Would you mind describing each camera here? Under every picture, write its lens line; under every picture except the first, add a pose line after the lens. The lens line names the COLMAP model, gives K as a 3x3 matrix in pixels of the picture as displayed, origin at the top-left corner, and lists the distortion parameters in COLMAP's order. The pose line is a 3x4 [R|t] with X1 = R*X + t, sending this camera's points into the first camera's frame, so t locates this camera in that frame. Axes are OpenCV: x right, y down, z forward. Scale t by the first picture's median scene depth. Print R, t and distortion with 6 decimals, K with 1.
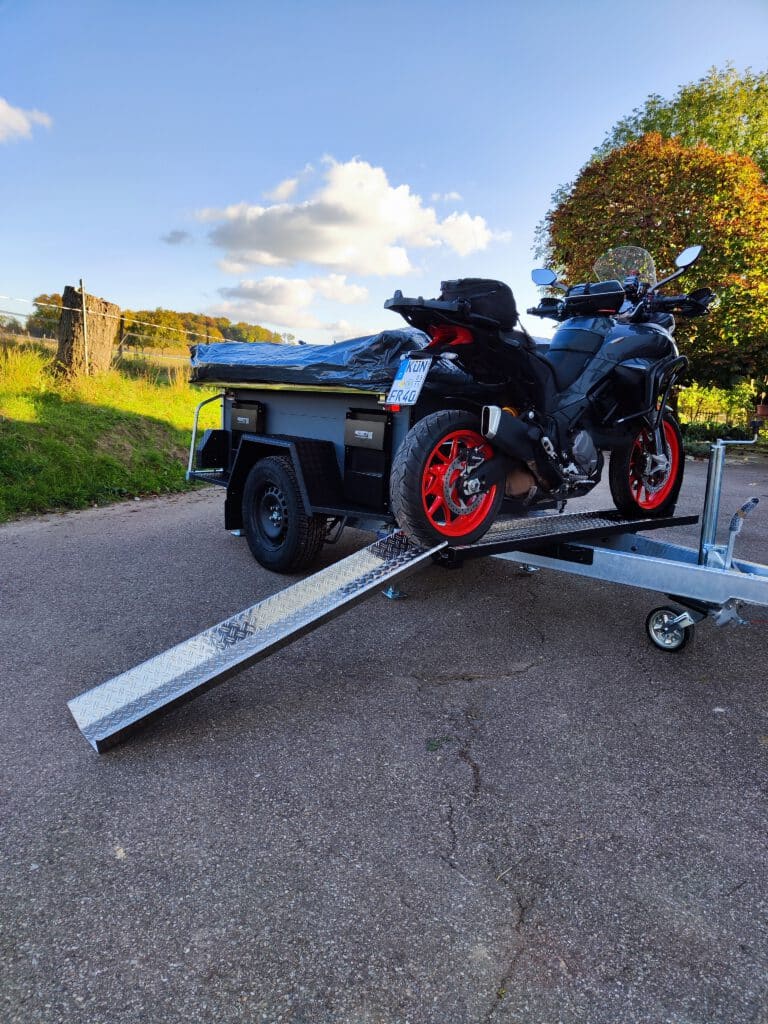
lens RADIAL K [[715.5, 0, 380.1], [0, 715.5, 521.6], [0, 0, 1]] dist [0.004272, -0.001093]
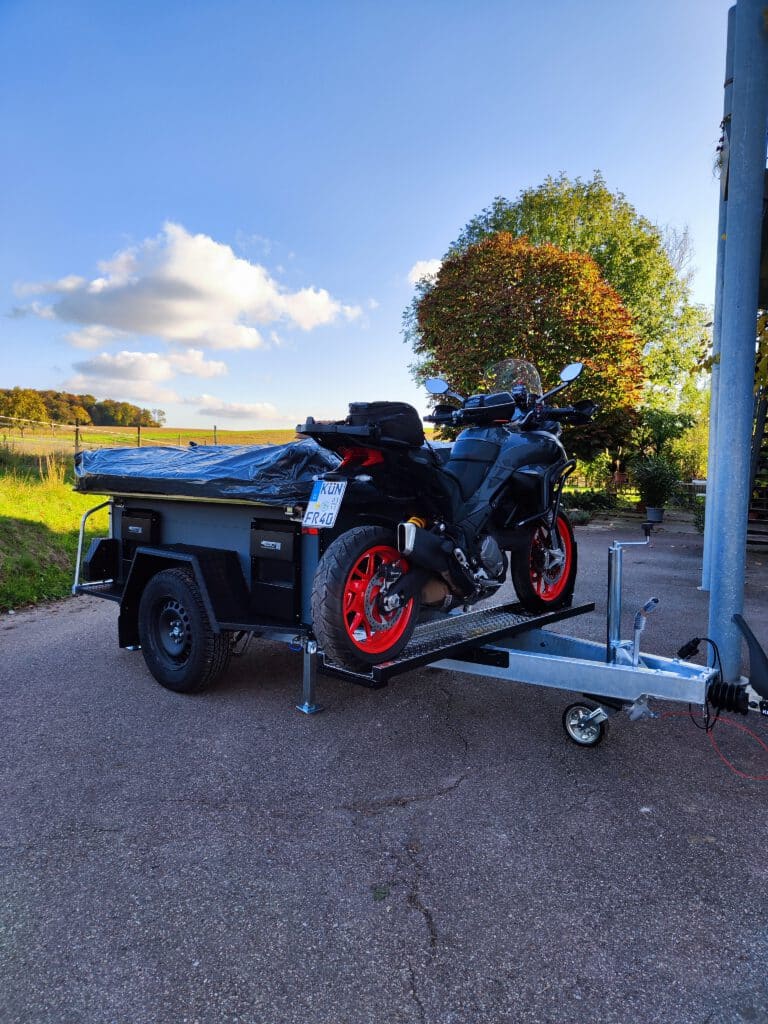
lens RADIAL K [[715.5, 0, 384.5], [0, 715.5, 516.3], [0, 0, 1]] dist [0.004272, -0.001093]
pose [[0.983471, -0.047049, 0.174847, -0.044458], [0.064718, 0.993201, -0.096765, -0.065208], [-0.169106, 0.106481, 0.979829, 0.010446]]
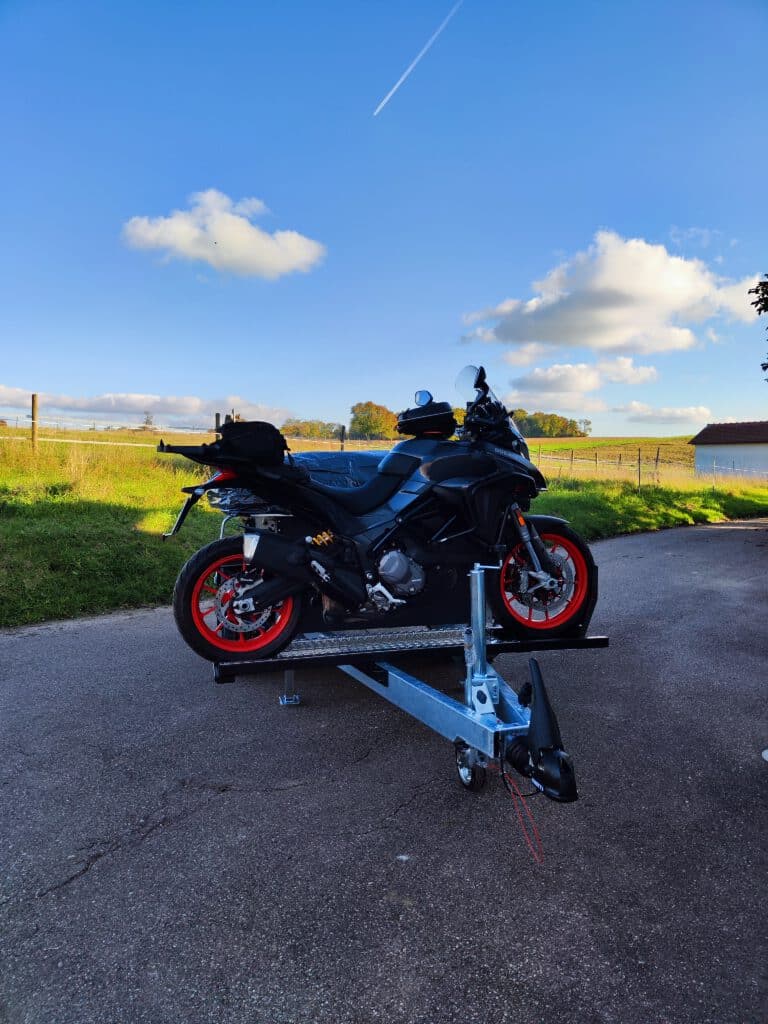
lens RADIAL K [[715.5, 0, 400.9], [0, 715.5, 529.0], [0, 0, 1]] dist [0.004272, -0.001093]
pose [[0.920752, -0.013470, -0.389916, 0.689603], [-0.028599, 0.994385, -0.101885, -0.055922], [0.389099, 0.104962, 0.915197, 0.080875]]
